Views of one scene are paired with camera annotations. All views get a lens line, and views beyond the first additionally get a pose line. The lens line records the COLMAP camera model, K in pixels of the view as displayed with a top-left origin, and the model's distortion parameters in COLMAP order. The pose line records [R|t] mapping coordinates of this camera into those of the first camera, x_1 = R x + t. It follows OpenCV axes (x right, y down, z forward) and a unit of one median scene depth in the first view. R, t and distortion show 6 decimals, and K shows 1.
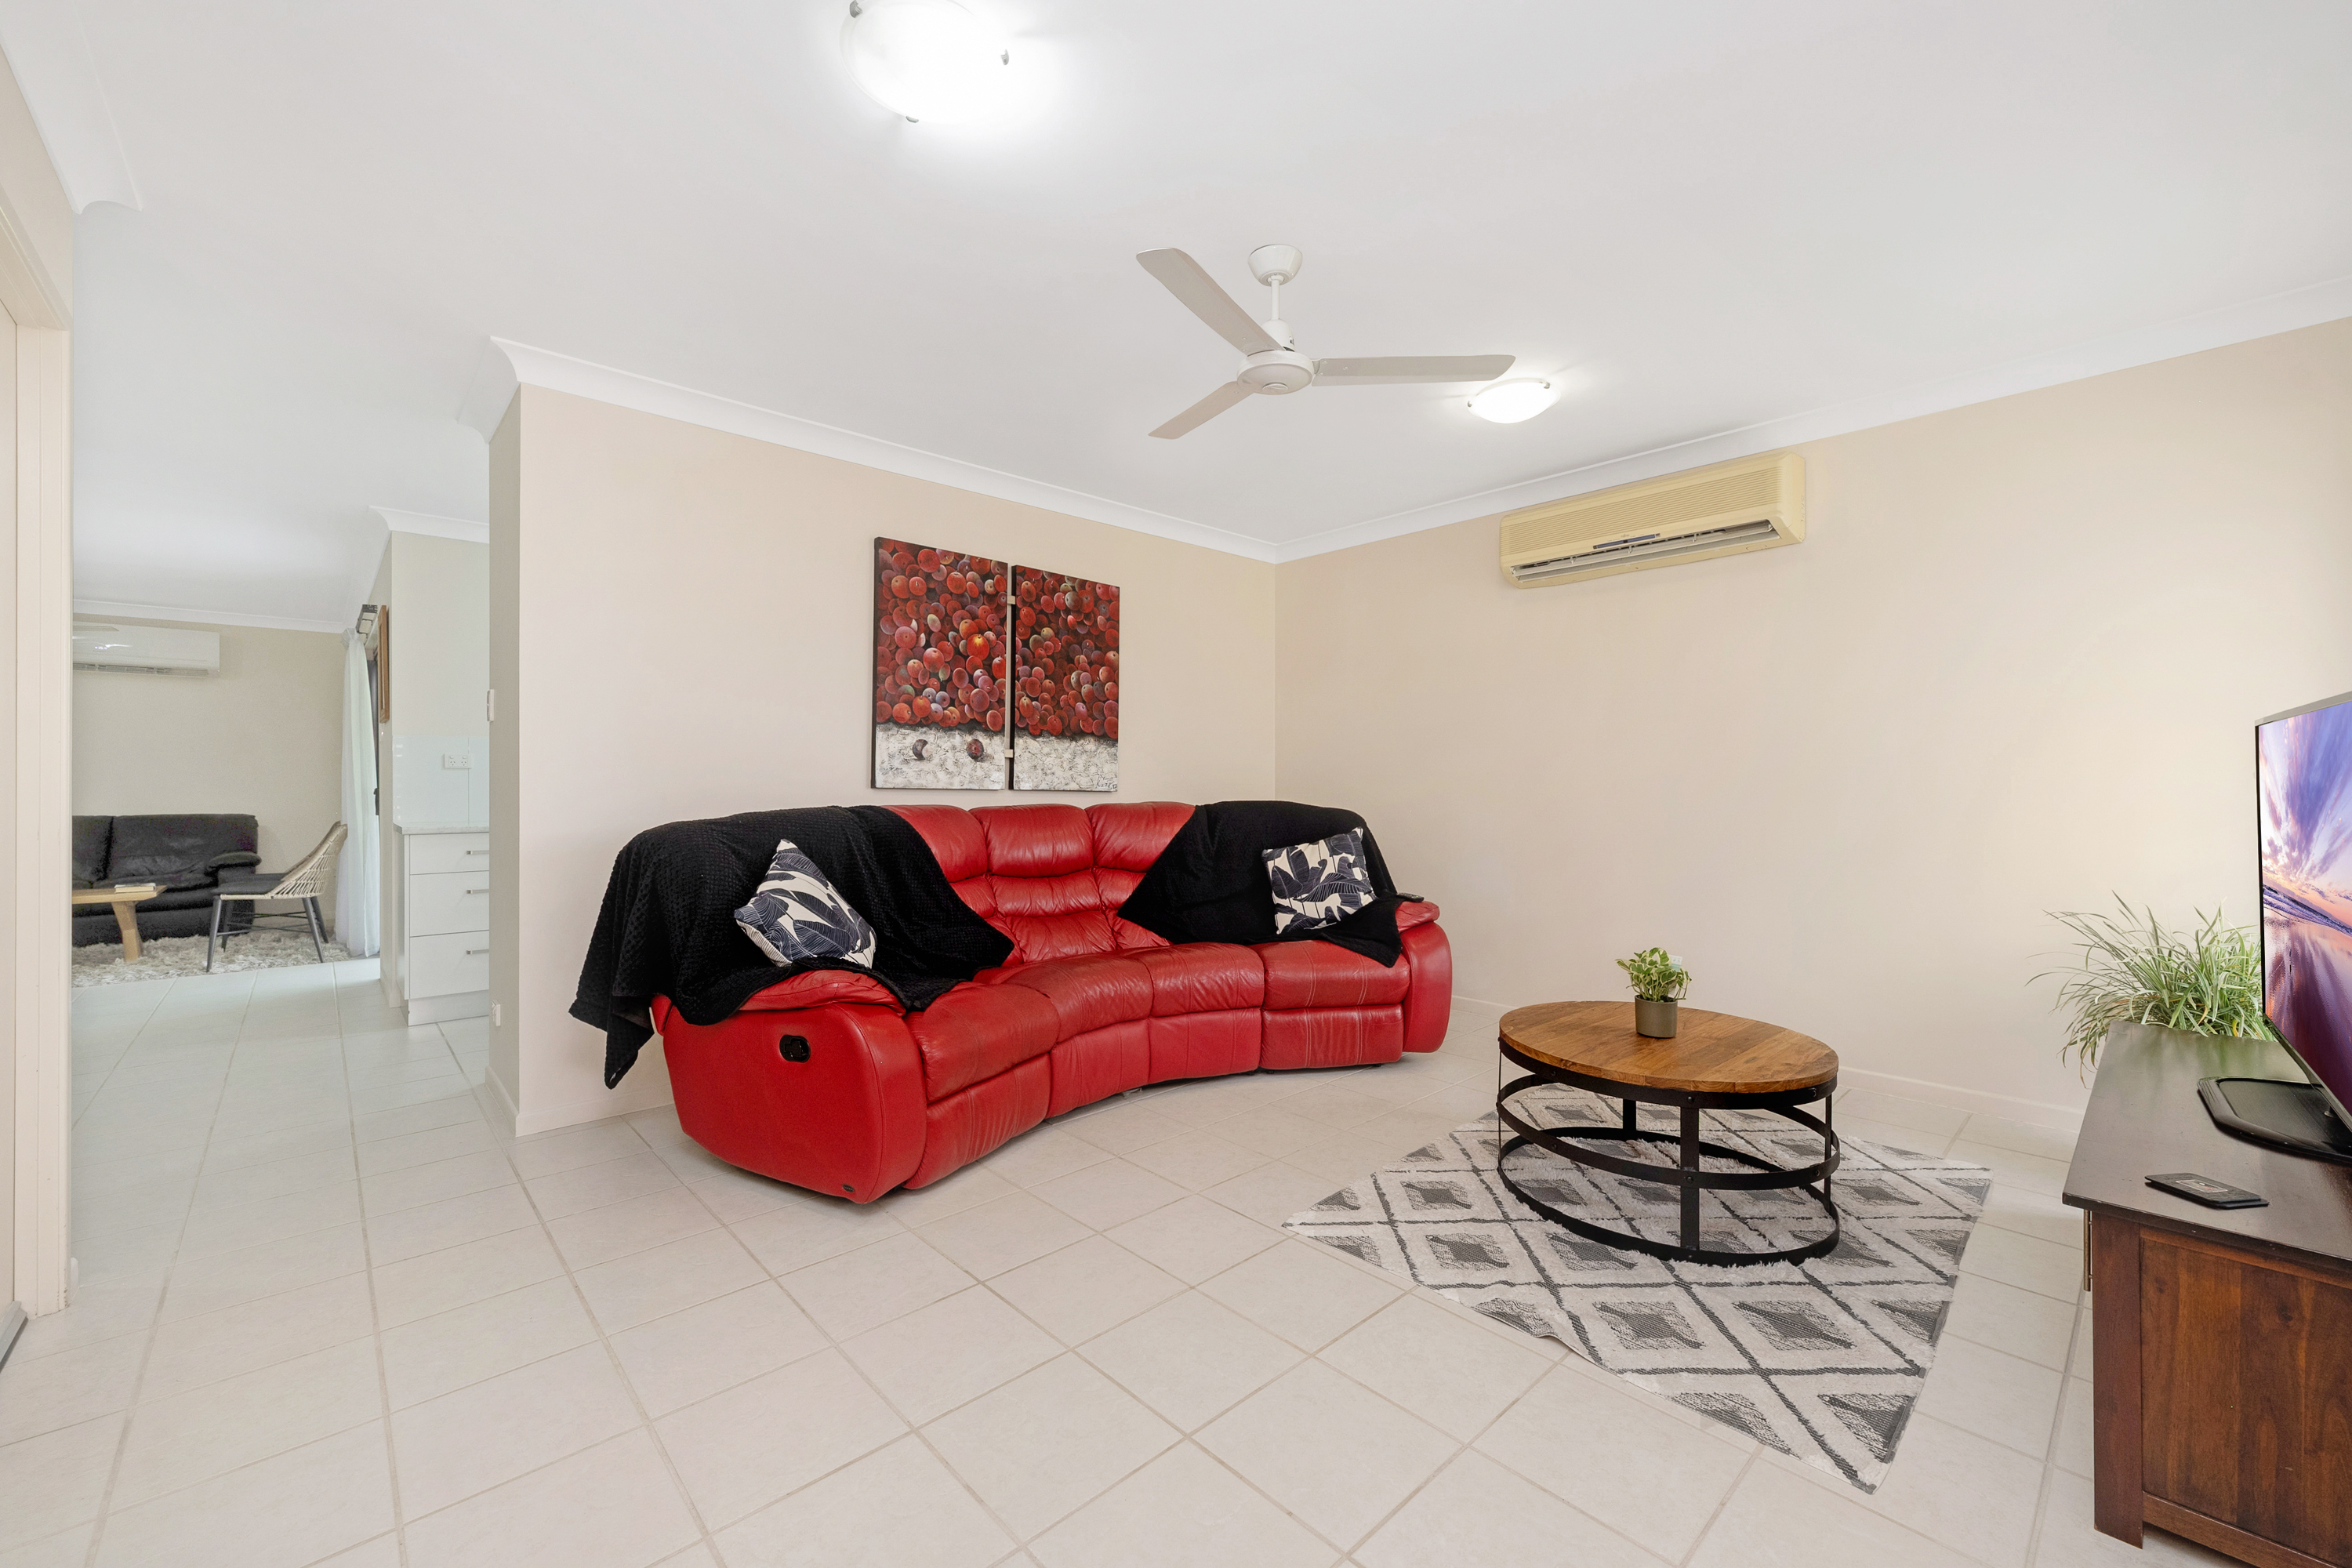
lens RADIAL K [[931.7, 0, 1172.2], [0, 931.7, 780.6], [0, 0, 1]] dist [-0.002471, -0.000263]
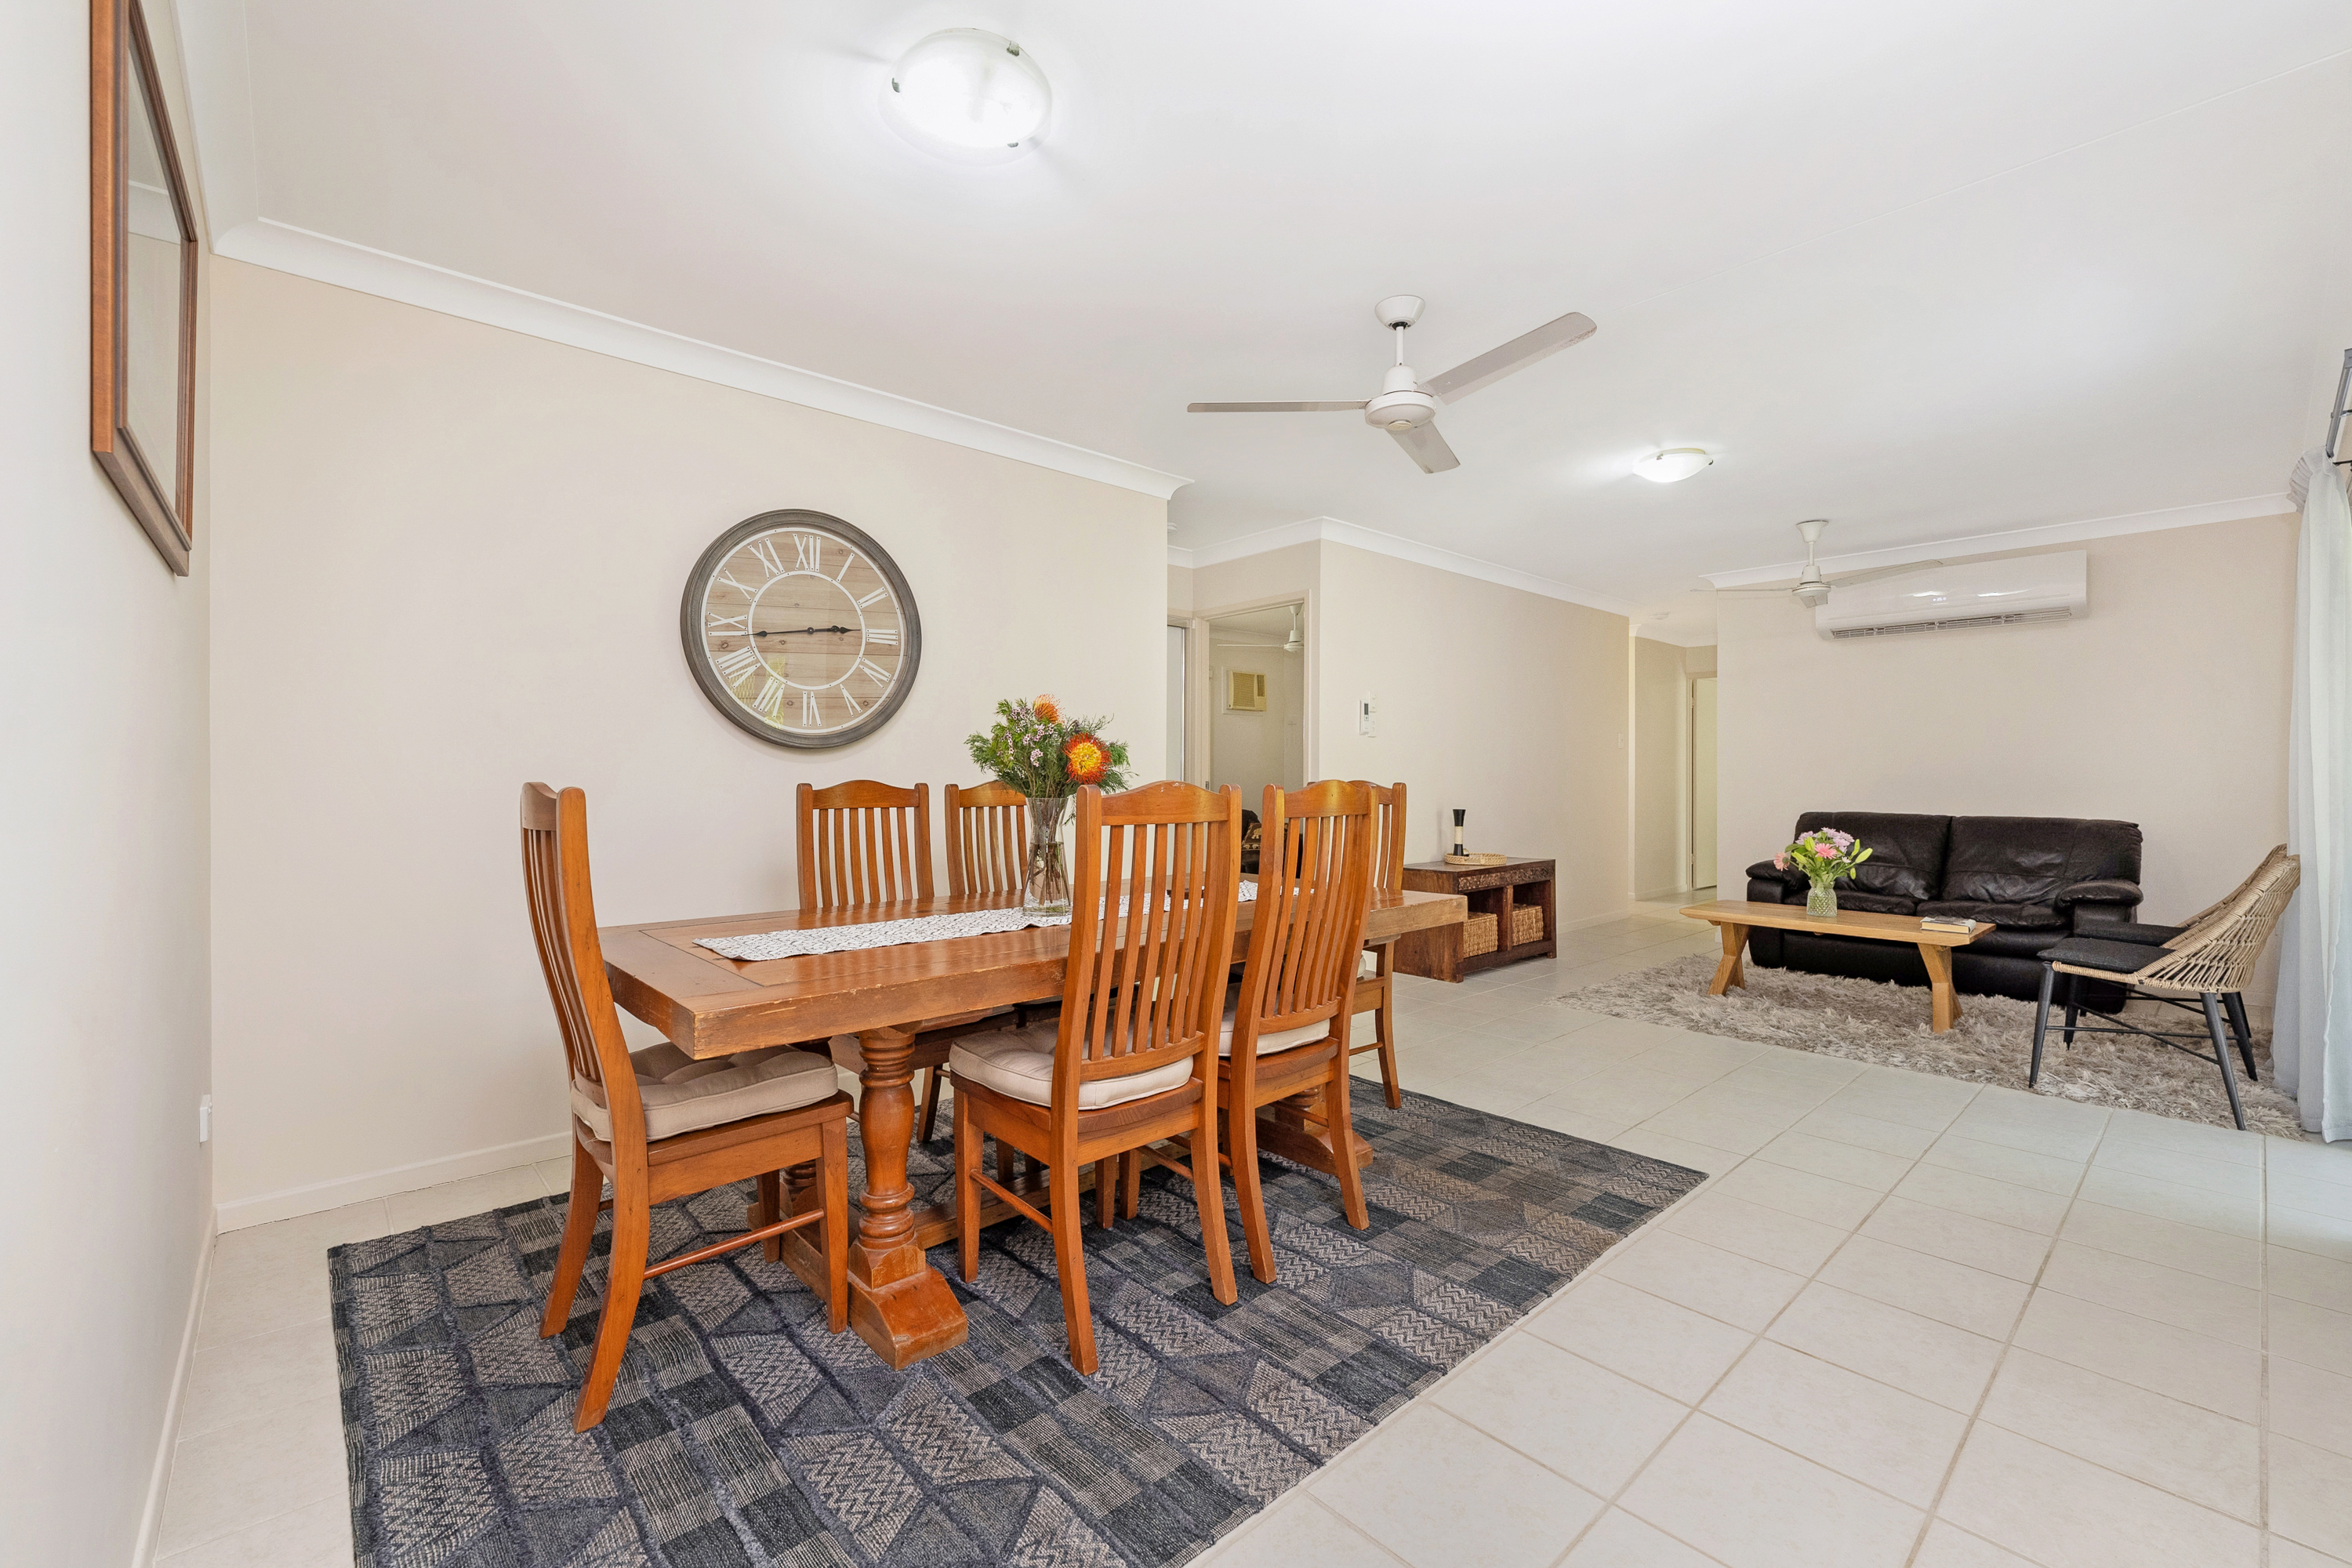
lens RADIAL K [[981.5, 0, 1170.7], [0, 981.5, 779.9], [0, 0, 1]] dist [-0.000123, -0.000262]
pose [[-0.014917, 0.008816, -0.999850, -0.351548], [-0.000937, 0.999961, 0.008831, 0.002422], [0.999888, 0.001068, -0.014908, 0.400189]]
